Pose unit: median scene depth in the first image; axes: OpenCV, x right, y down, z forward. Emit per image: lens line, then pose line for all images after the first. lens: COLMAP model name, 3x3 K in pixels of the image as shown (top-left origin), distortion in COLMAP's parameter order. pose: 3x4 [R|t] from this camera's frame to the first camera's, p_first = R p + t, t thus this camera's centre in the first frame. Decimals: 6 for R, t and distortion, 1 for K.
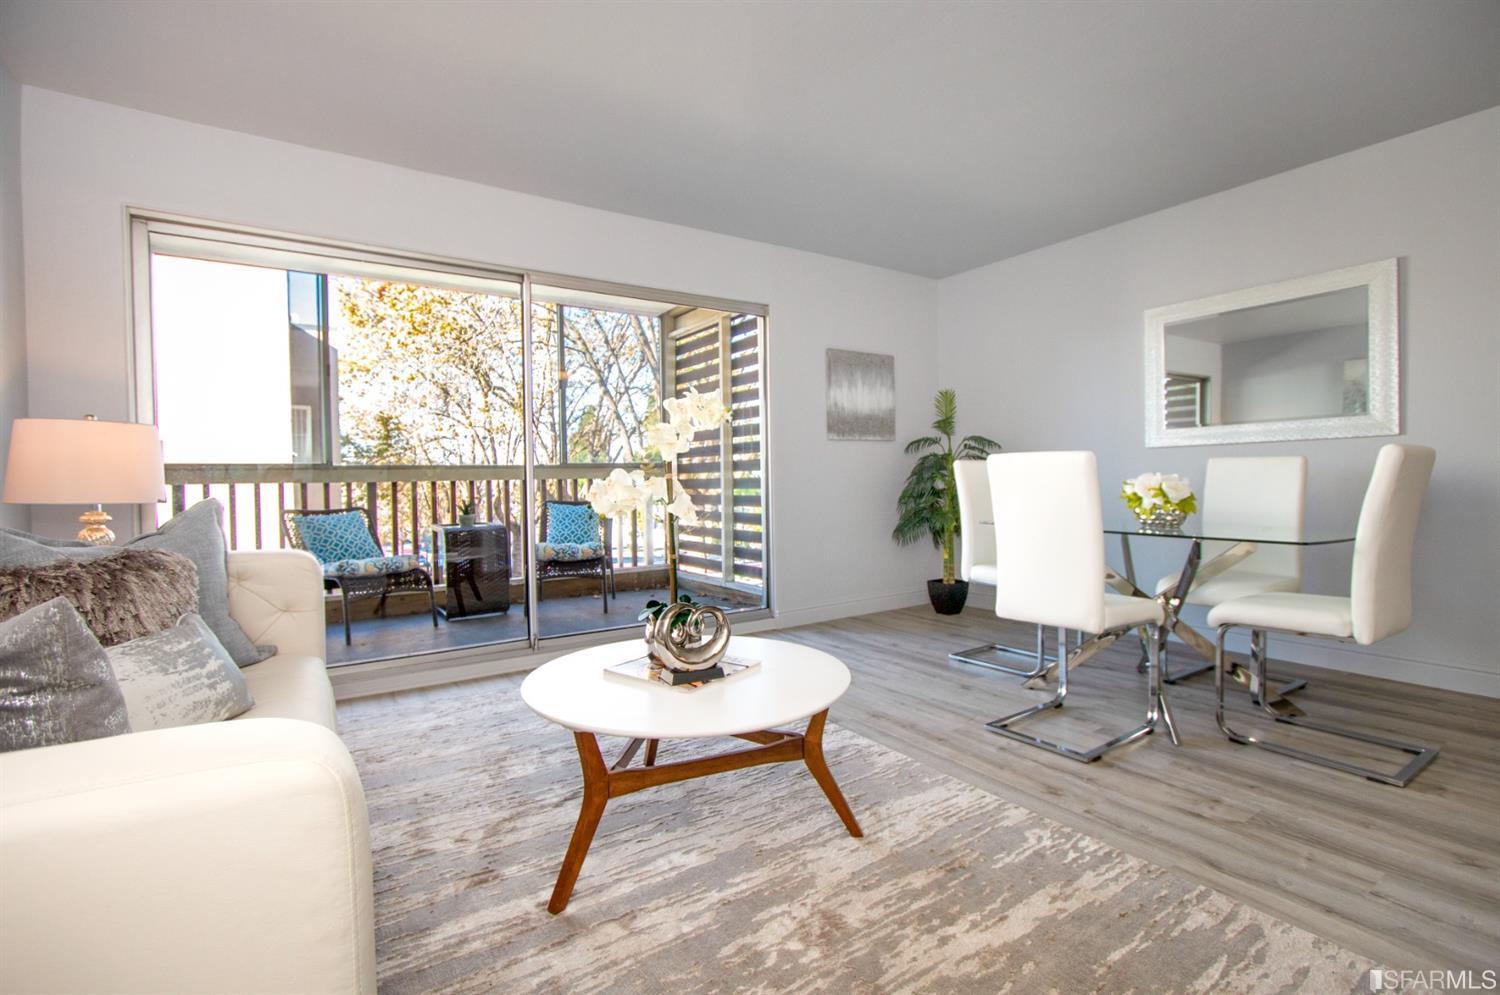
lens RADIAL K [[704.3, 0, 773.8], [0, 704.3, 509.4], [0, 0, 1]] dist [-0.014376, 0.000800]
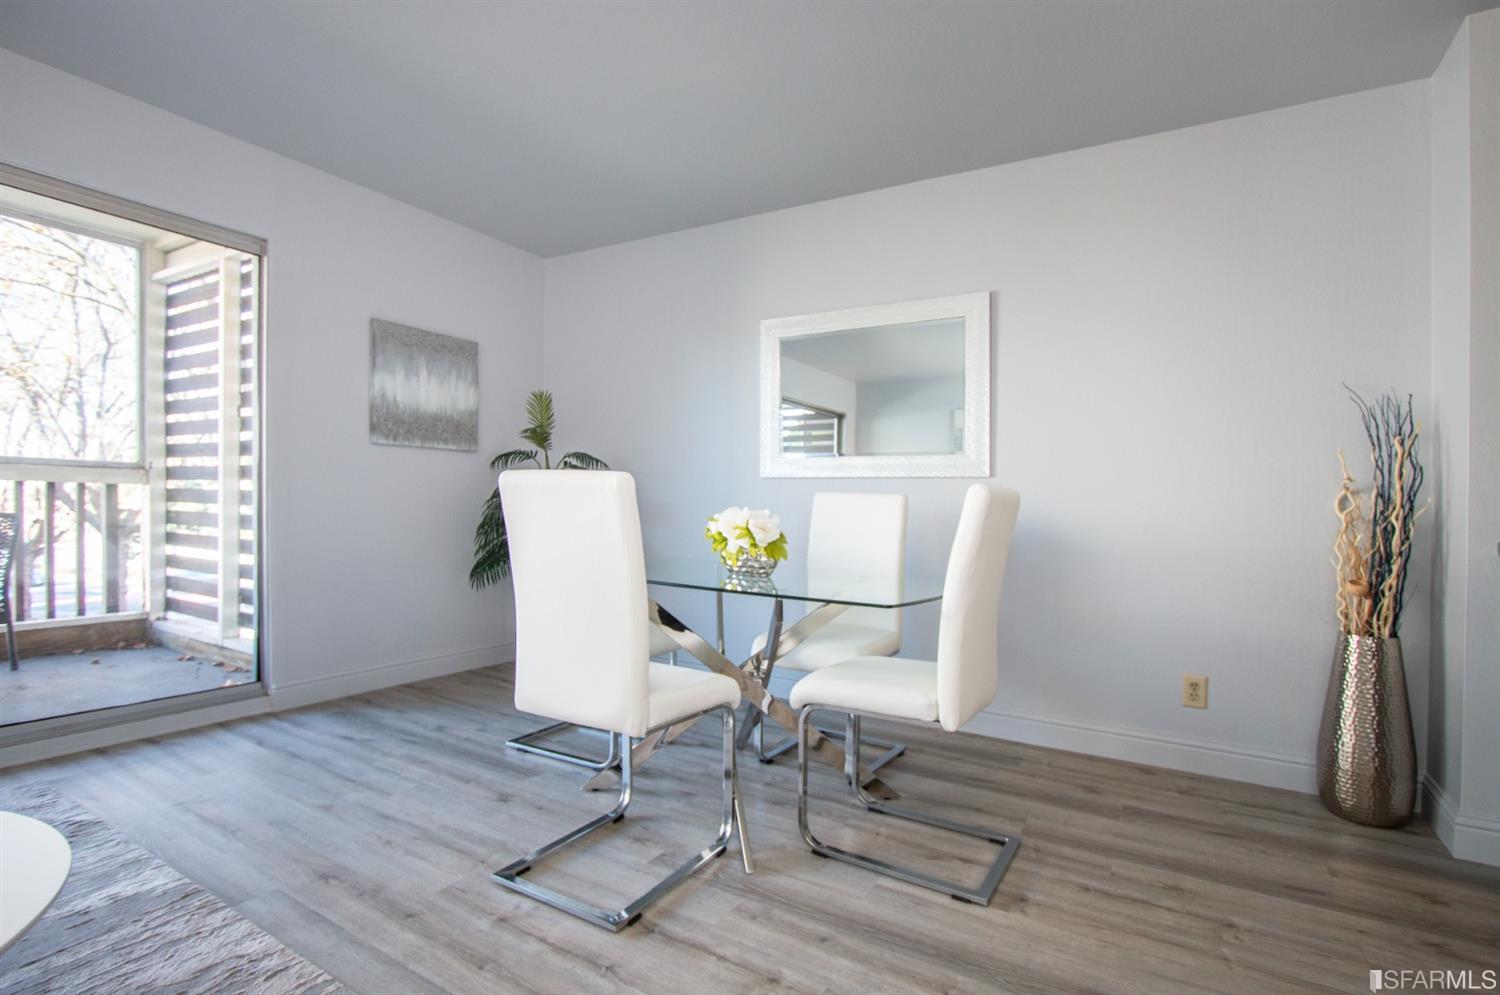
lens RADIAL K [[716.3, 0, 773.9], [0, 716.3, 497.7], [0, 0, 1]] dist [-0.014950, 0.000101]
pose [[0.907423, 0.044264, 0.417880, 0.226178], [-0.023609, 0.998236, -0.054470, -0.018907], [-0.419554, 0.039562, 0.906868, 0.240862]]
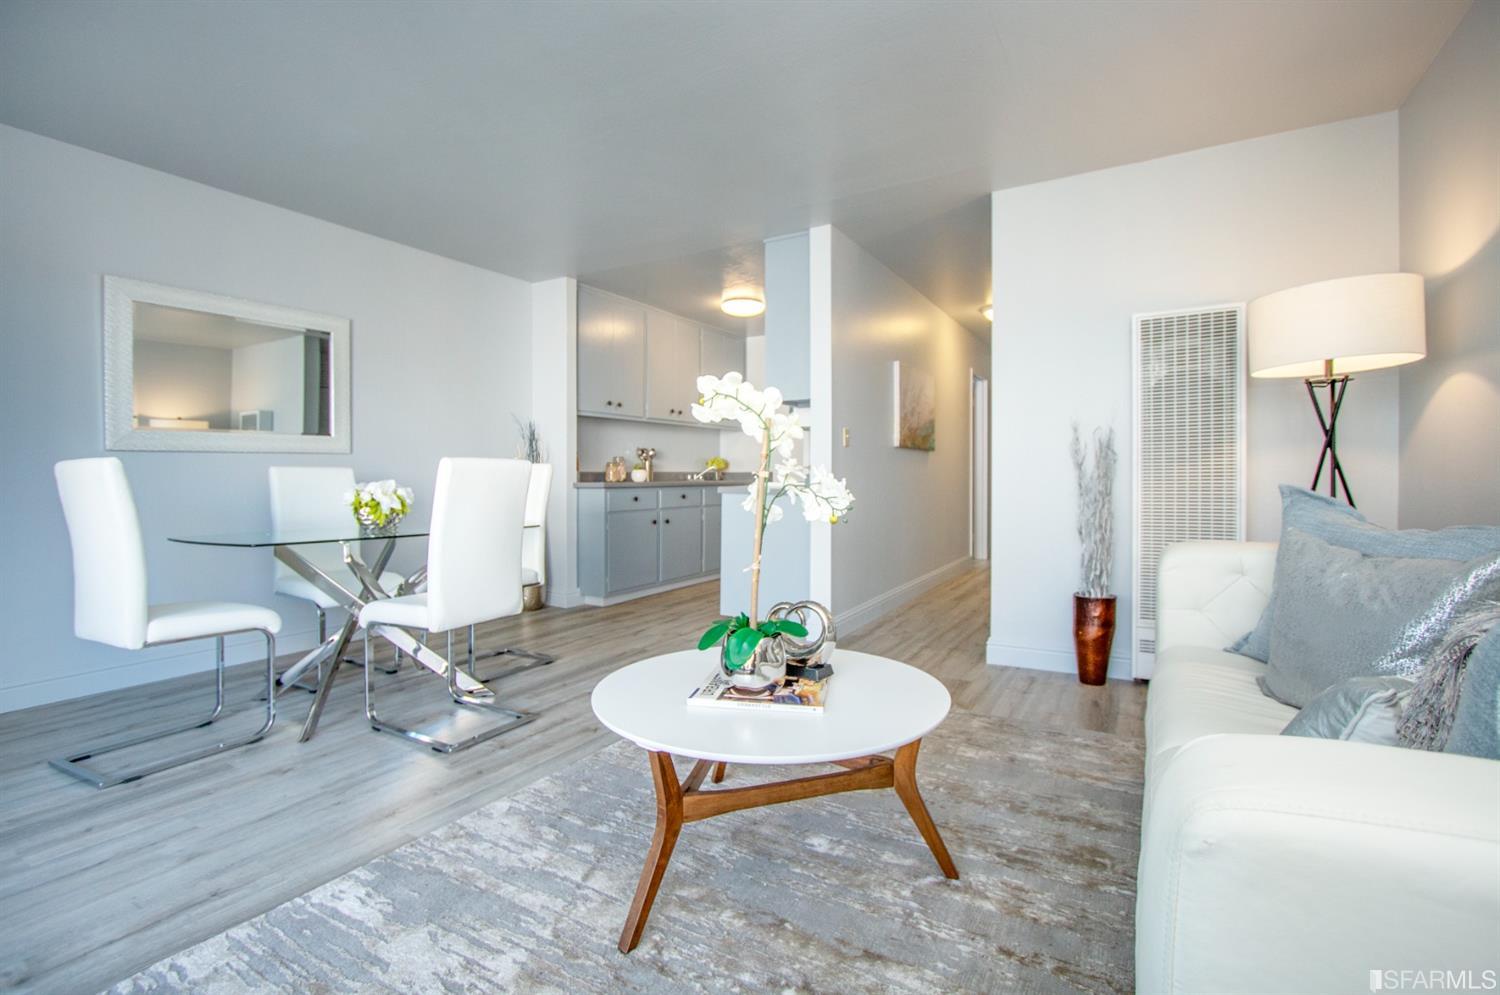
lens RADIAL K [[693.3, 0, 745.4], [0, 693.3, 458.5], [0, 0, 1]] dist [-0.014497, -0.000040]
pose [[-0.442799, 0.057028, 0.894806, -0.623831], [0.059783, 0.997632, -0.033998, -0.009938], [-0.894626, 0.038439, -0.445160, 0.963597]]
